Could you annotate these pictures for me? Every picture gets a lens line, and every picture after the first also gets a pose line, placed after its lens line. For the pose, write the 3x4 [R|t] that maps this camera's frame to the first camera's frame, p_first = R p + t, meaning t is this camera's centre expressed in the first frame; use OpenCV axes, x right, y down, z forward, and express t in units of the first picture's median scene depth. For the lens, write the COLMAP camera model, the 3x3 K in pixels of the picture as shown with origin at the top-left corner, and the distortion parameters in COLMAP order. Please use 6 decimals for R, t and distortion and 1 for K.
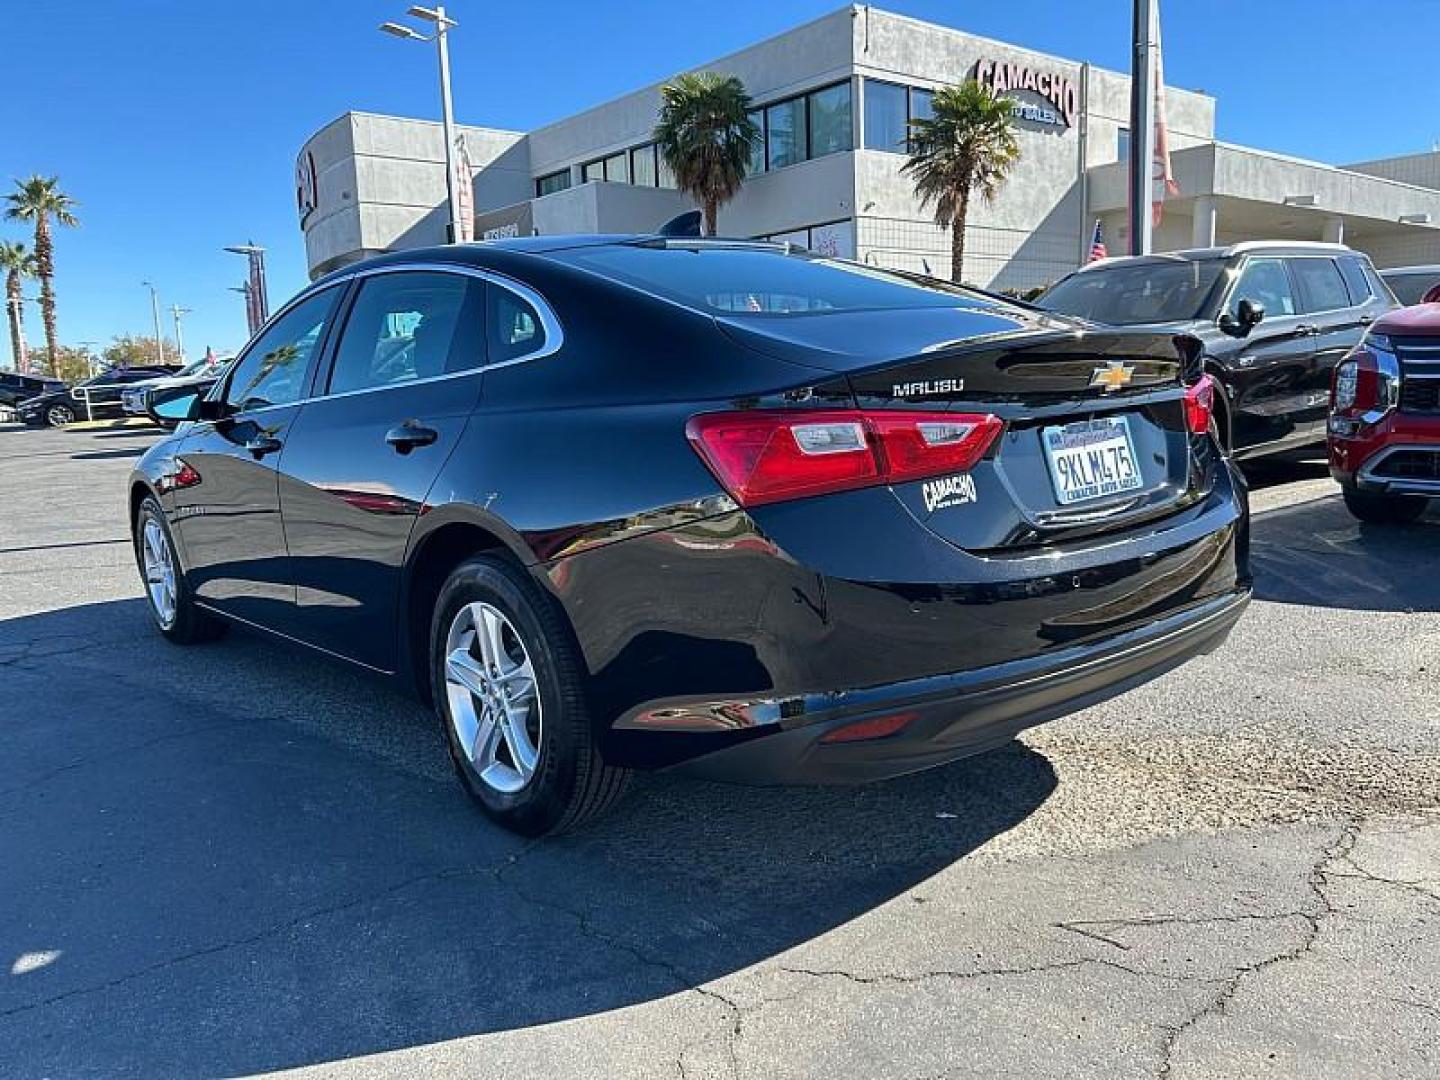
lens RADIAL K [[1076.5, 0, 720.0], [0, 1076.5, 540.0], [0, 0, 1]] dist [0.044246, -0.046906]
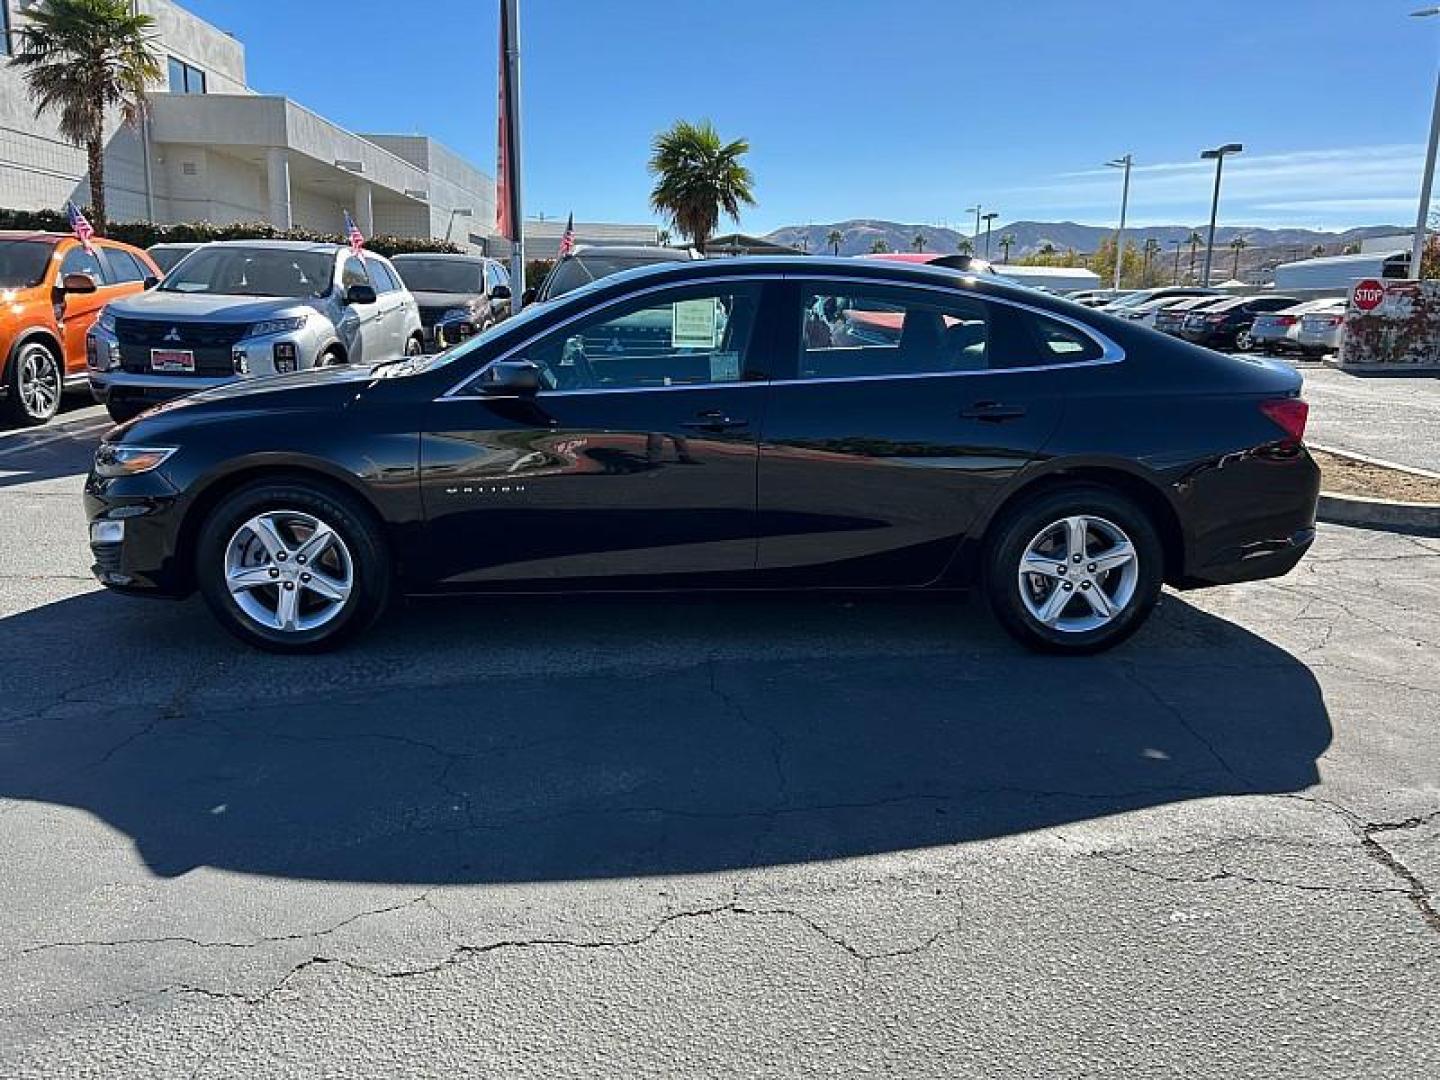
lens RADIAL K [[1076.5, 0, 720.0], [0, 1076.5, 540.0], [0, 0, 1]] dist [0.044246, -0.046906]
pose [[0.616008, -0.108044, 0.780295, -0.138384], [0.066822, 0.994146, 0.084901, -0.006116], [-0.784900, -0.000159, 0.619622, 0.032440]]
